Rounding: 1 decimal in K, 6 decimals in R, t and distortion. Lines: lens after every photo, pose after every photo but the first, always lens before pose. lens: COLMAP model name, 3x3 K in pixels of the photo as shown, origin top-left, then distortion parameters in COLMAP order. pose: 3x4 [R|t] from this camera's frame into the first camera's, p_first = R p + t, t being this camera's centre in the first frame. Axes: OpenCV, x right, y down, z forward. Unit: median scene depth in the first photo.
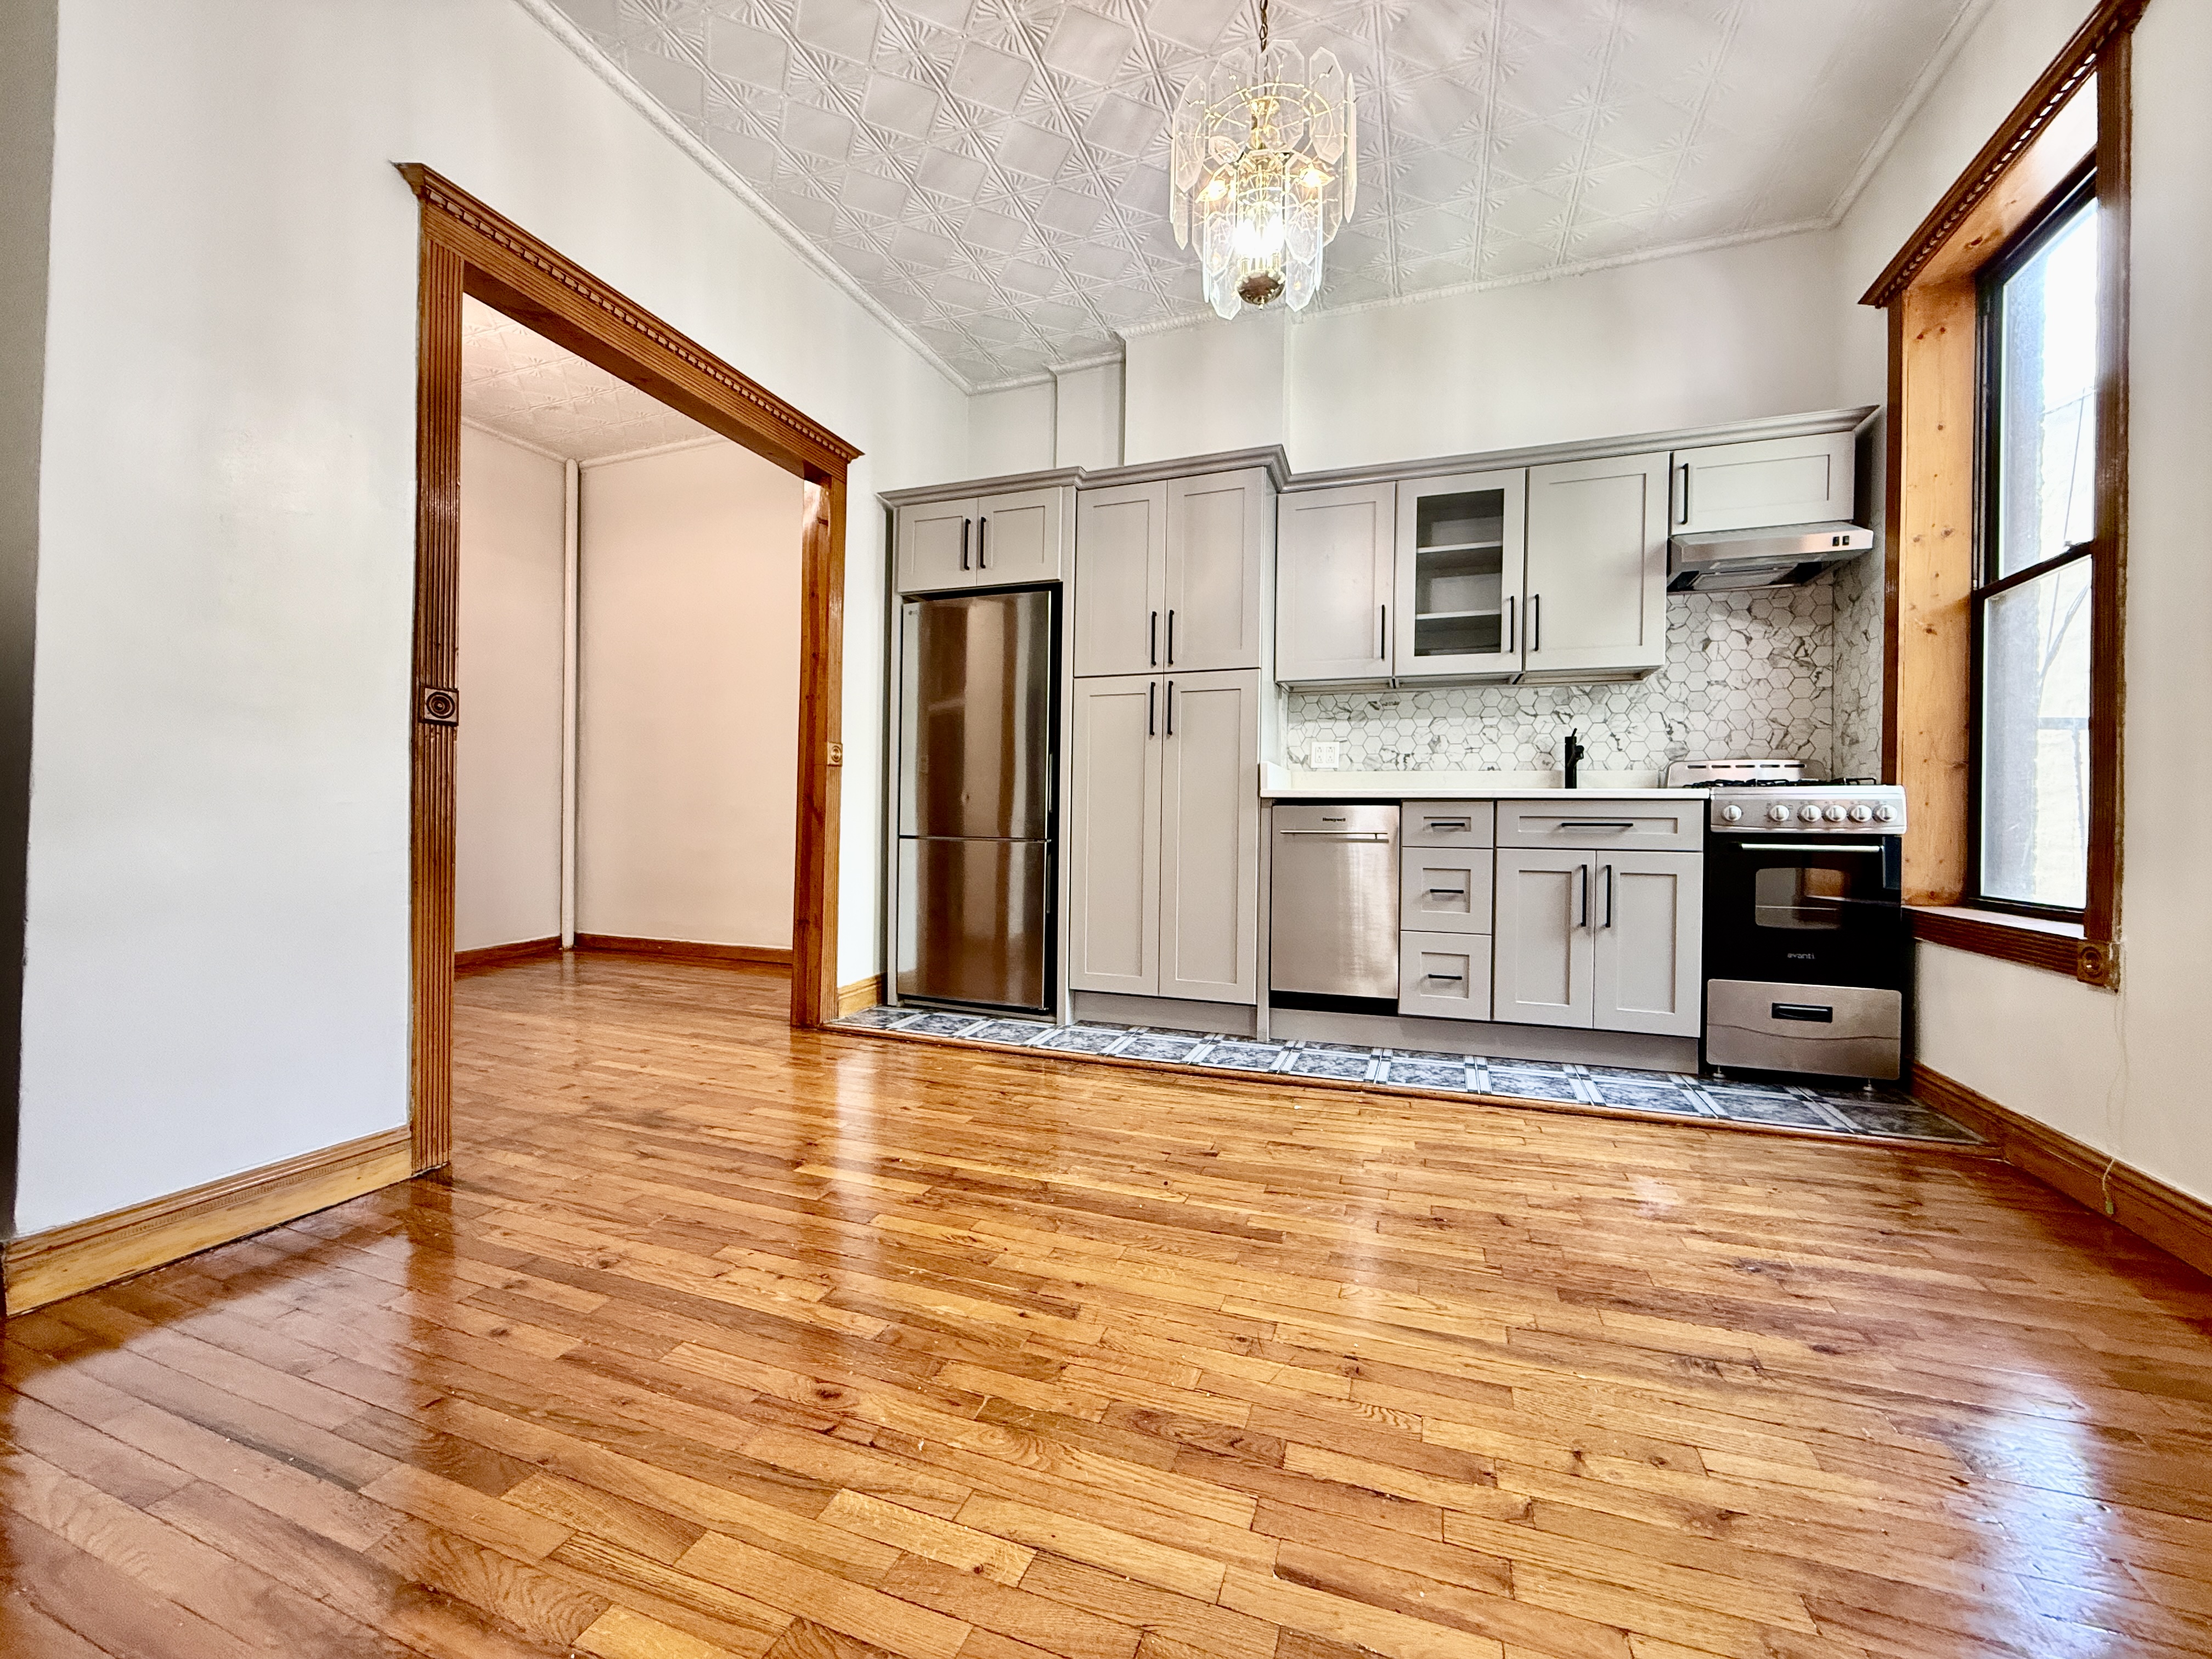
lens RADIAL K [[863.4, 0, 1106.0], [0, 863.4, 829.5], [0, 0, 1]] dist [-0.000803, 0.000016]
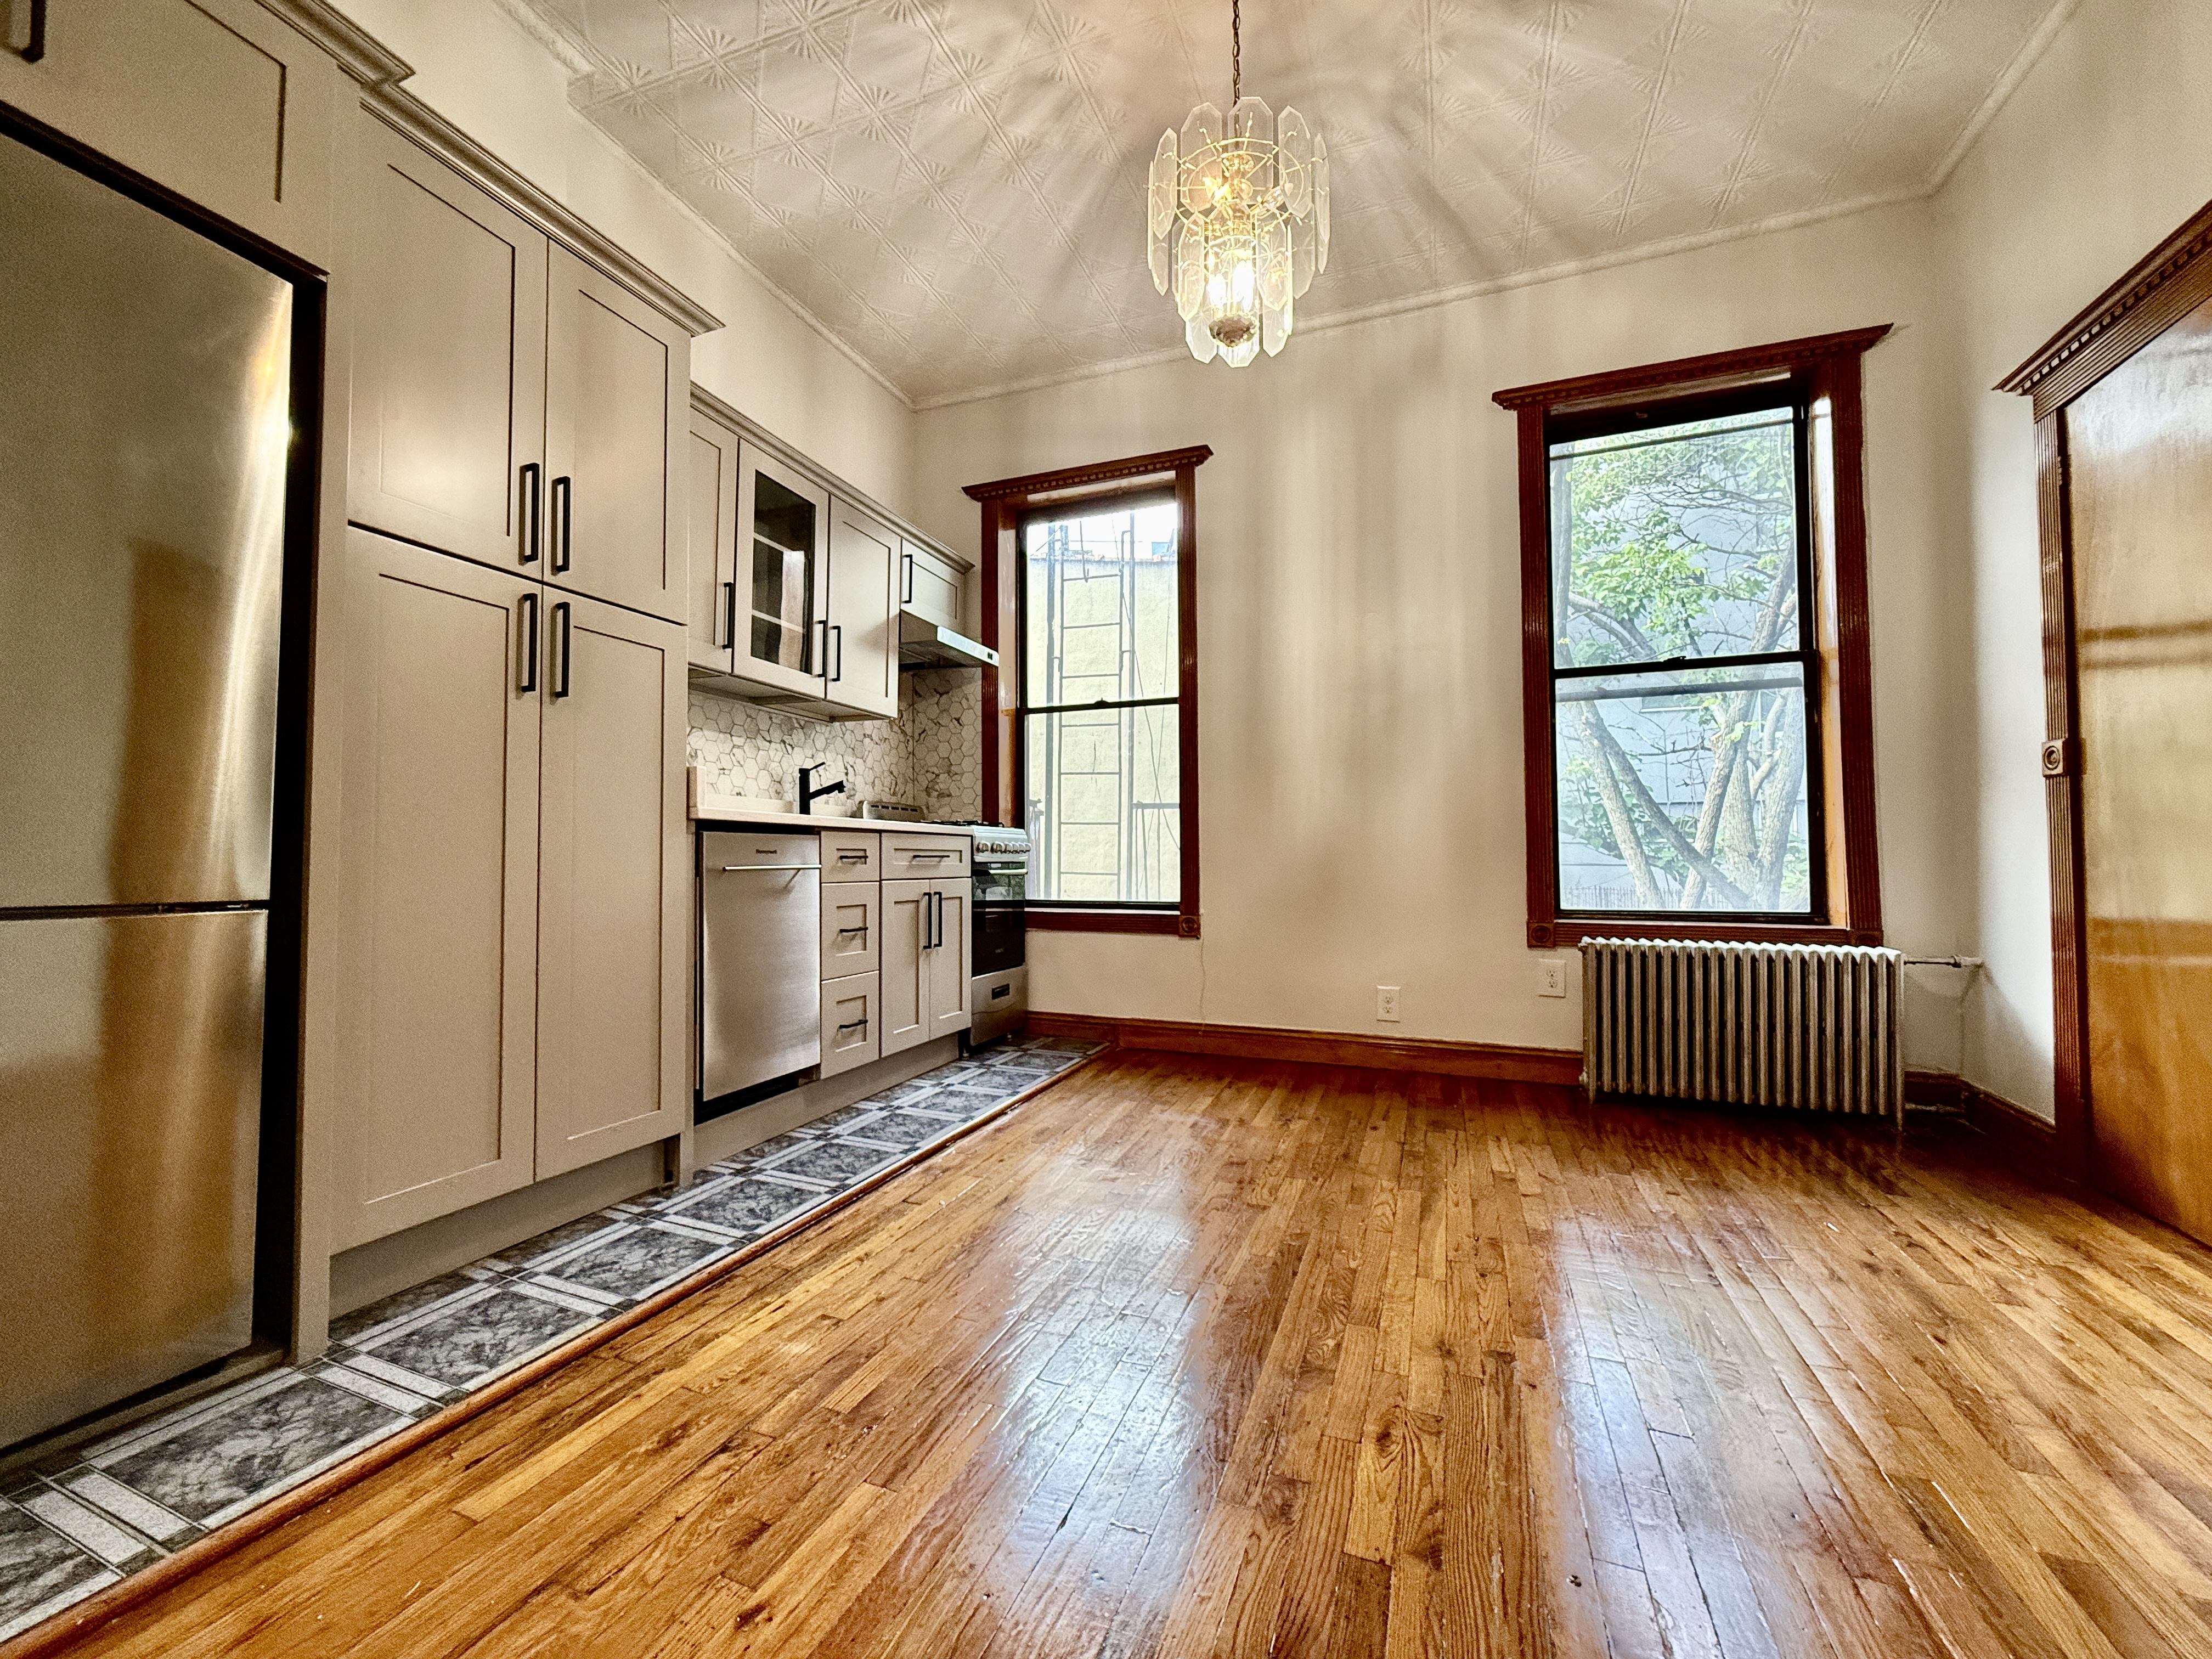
lens RADIAL K [[879.0, 0, 1094.7], [0, 879.0, 826.9], [0, 0, 1]] dist [0.000622, 0.000160]
pose [[0.027417, 0.027823, 0.999237, -0.535404], [0.007750, 0.999577, -0.028045, -0.009371], [-0.999594, 0.008513, 0.027189, 0.717143]]
